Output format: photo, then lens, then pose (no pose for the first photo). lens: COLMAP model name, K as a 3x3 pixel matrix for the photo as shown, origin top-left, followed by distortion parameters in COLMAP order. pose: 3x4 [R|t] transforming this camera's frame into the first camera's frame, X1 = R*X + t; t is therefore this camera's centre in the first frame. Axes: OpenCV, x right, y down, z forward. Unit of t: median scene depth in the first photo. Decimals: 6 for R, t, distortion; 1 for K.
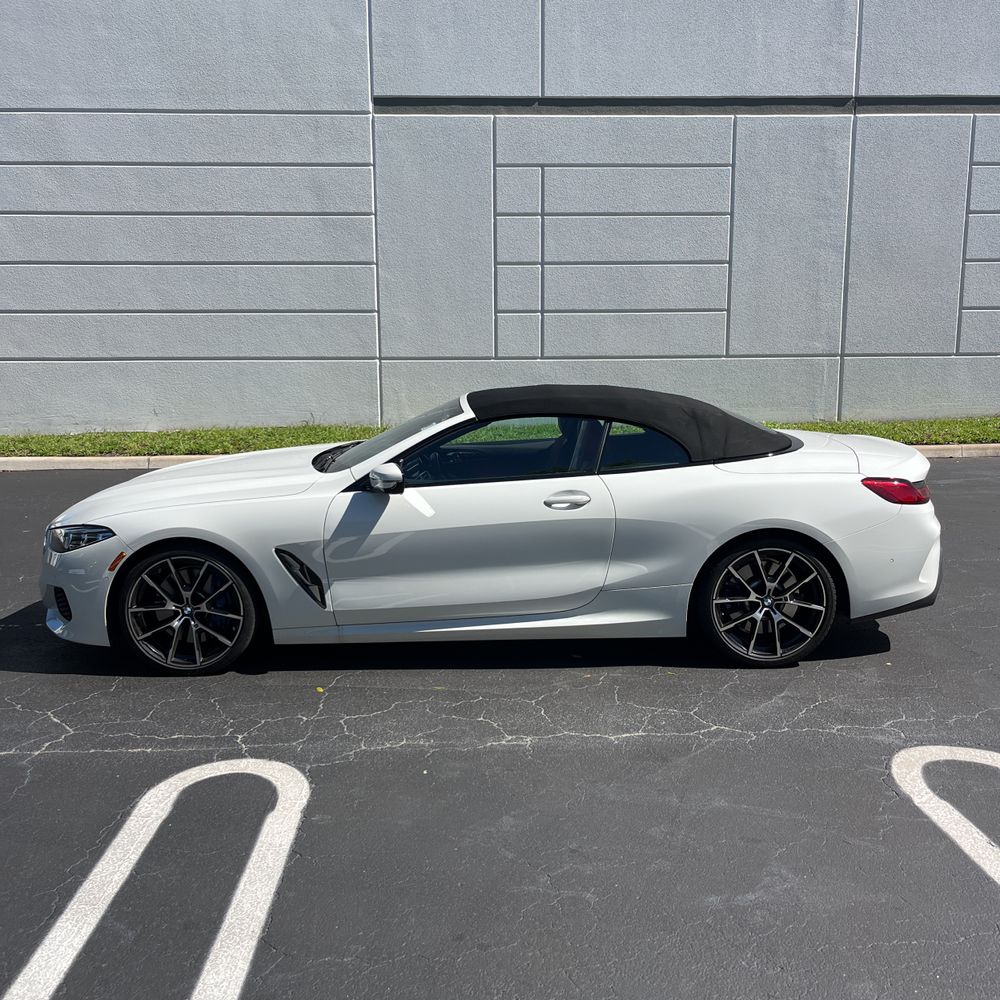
lens RADIAL K [[999.9, 0, 500.0], [0, 999.9, 500.0], [0, 0, 1]] dist [0.022447, -0.016977]
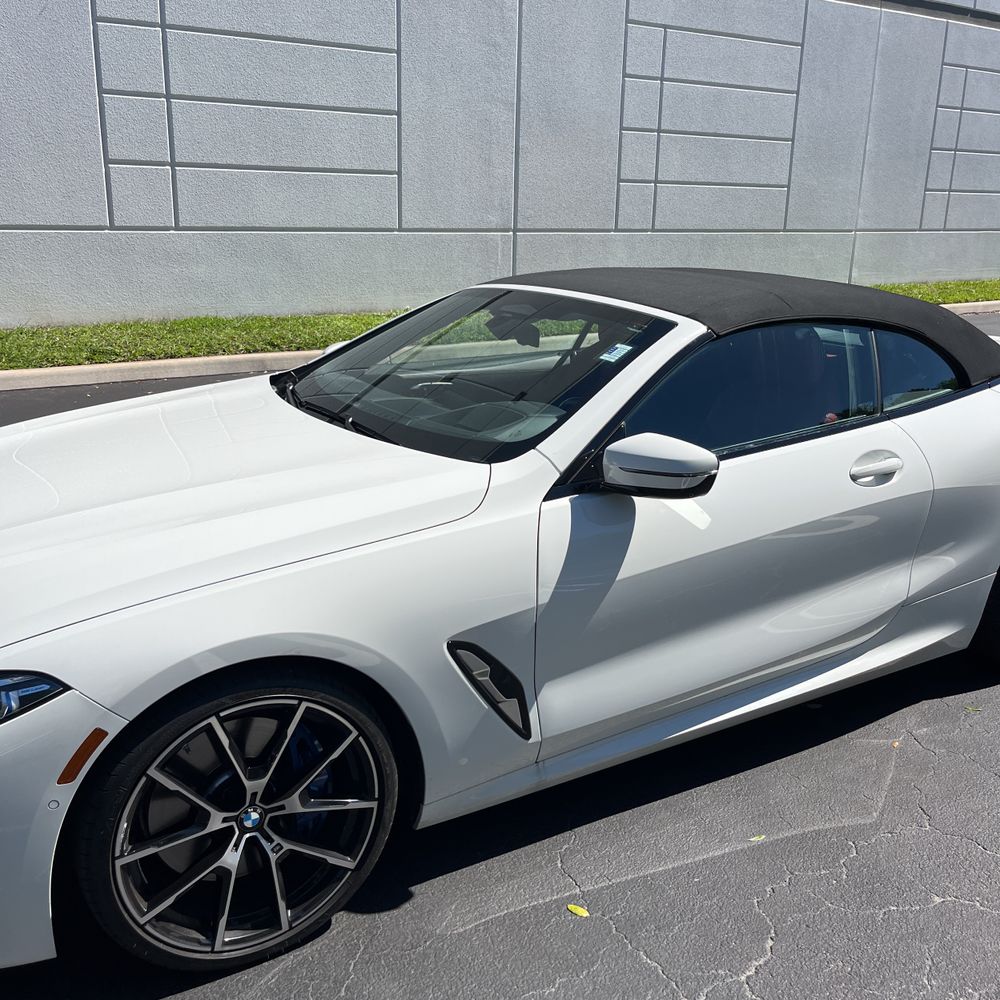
lens RADIAL K [[1009.6, 0, 491.3], [0, 1009.6, 497.9], [0, 0, 1]] dist [0.021114, -0.017795]
pose [[0.860550, -0.120779, 0.494839, -0.414912], [0.063867, 0.989399, 0.130423, -0.073139], [-0.505346, -0.080632, 0.859141, 0.583655]]
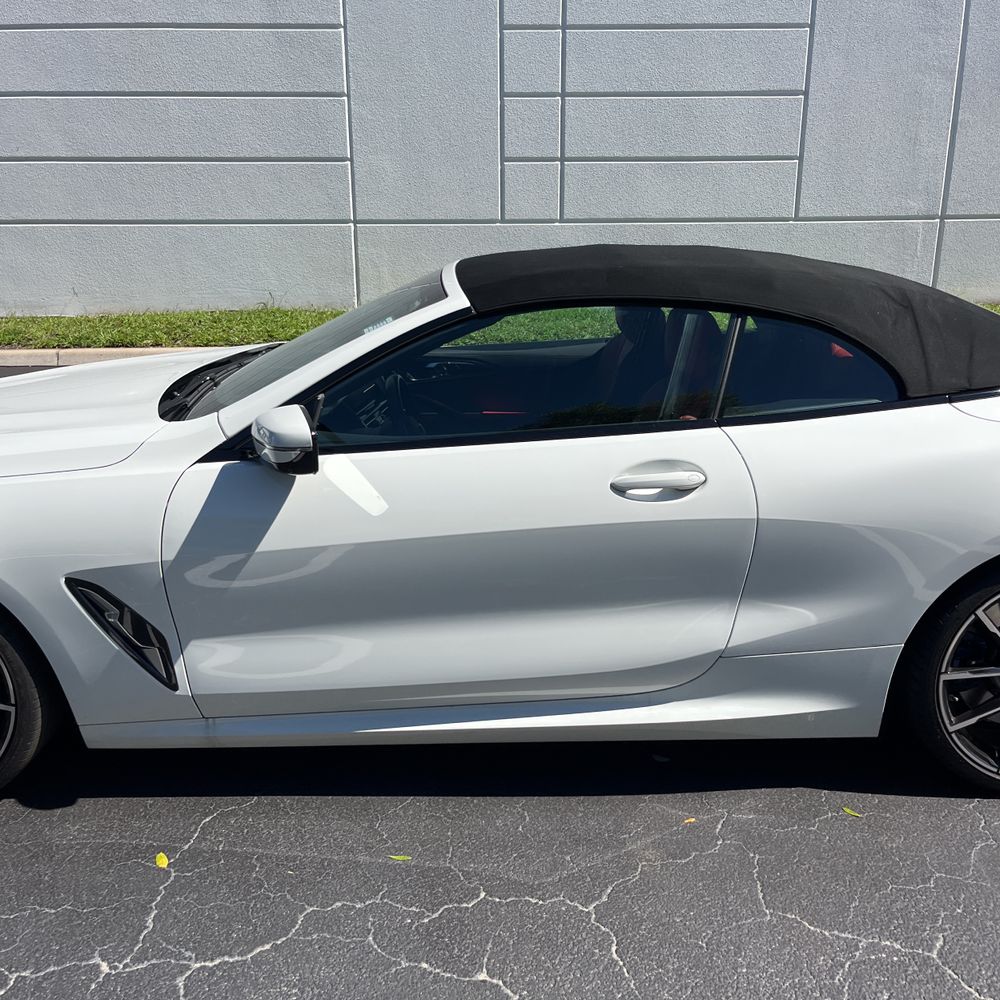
lens RADIAL K [[1005.0, 0, 499.6], [0, 1005.0, 514.6], [0, 0, 1]] dist [0.013260, 0.003792]
pose [[0.999992, 0.000855, -0.003831, -0.008391], [-0.000344, 0.991321, 0.131461, -0.046669], [0.003910, -0.131459, 0.991314, 0.497187]]
